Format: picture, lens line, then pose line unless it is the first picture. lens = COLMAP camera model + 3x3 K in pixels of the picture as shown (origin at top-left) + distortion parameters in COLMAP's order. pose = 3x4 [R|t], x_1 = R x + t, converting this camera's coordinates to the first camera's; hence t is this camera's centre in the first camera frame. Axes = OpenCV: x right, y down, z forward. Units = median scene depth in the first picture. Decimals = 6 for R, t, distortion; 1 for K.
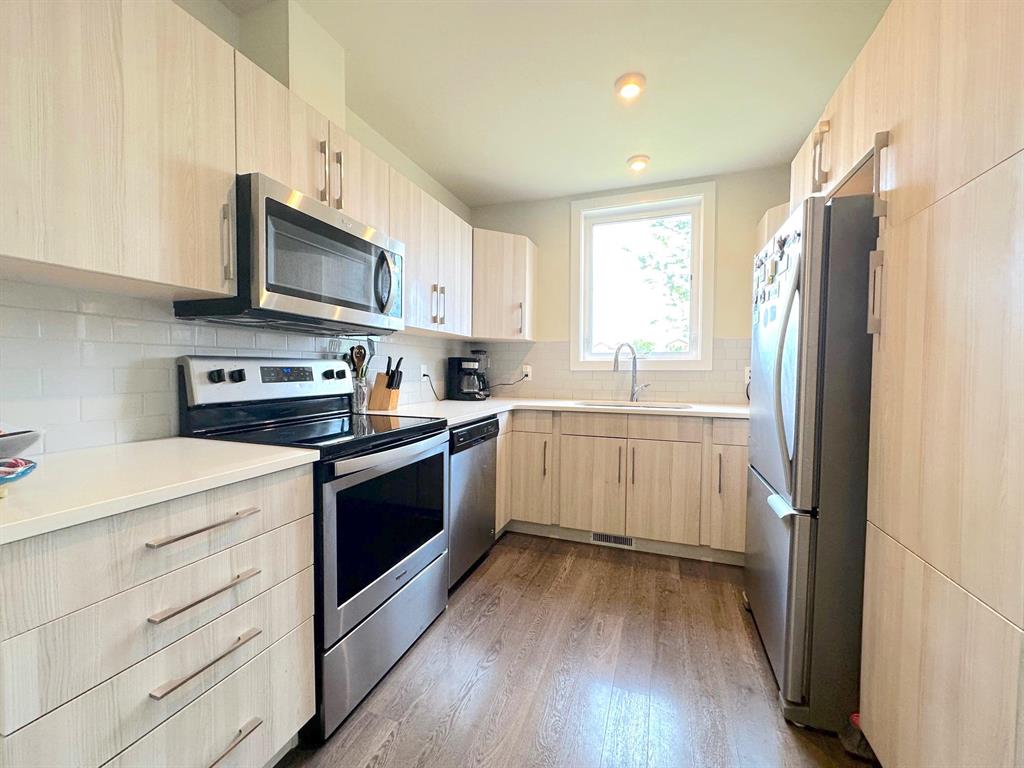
lens RADIAL K [[409.1, 0, 511.2], [0, 409.1, 388.4], [0, 0, 1]] dist [-0.002588, 0.000147]
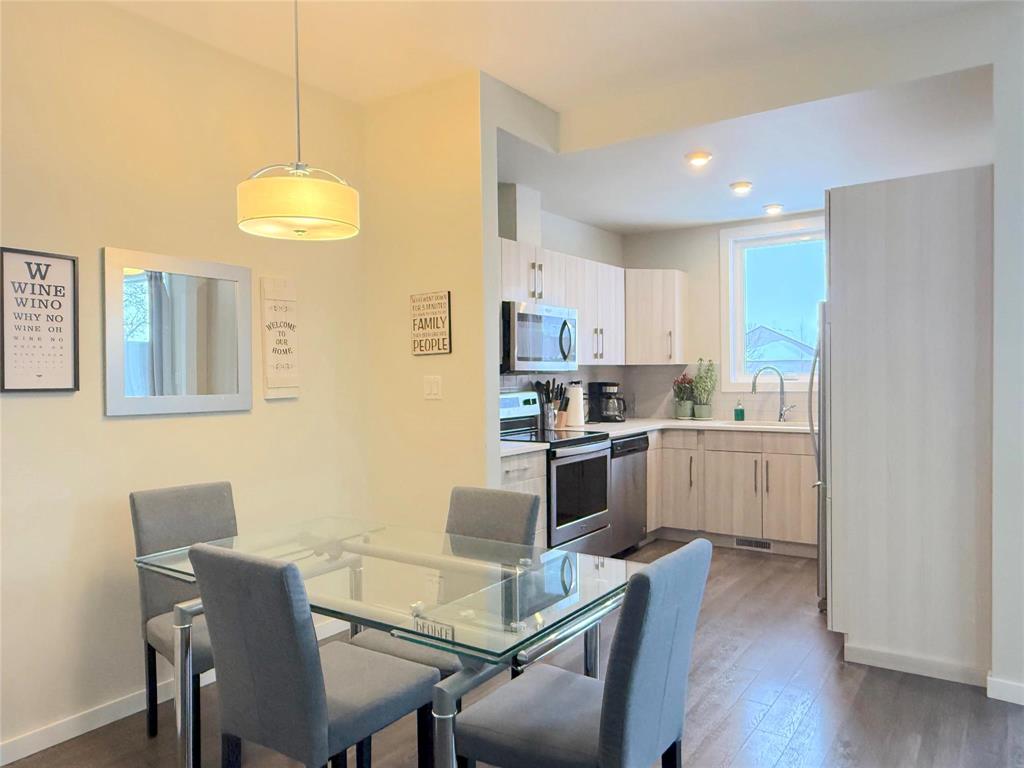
lens RADIAL K [[719.9, 0, 513.1], [0, 719.9, 388.5], [0, 0, 1]] dist [0.000291, 0.001480]
pose [[0.969377, -0.013257, -0.245221, 0.105737], [0.007084, 0.999636, -0.026038, -0.011966], [0.245477, 0.023504, 0.969117, -1.176156]]
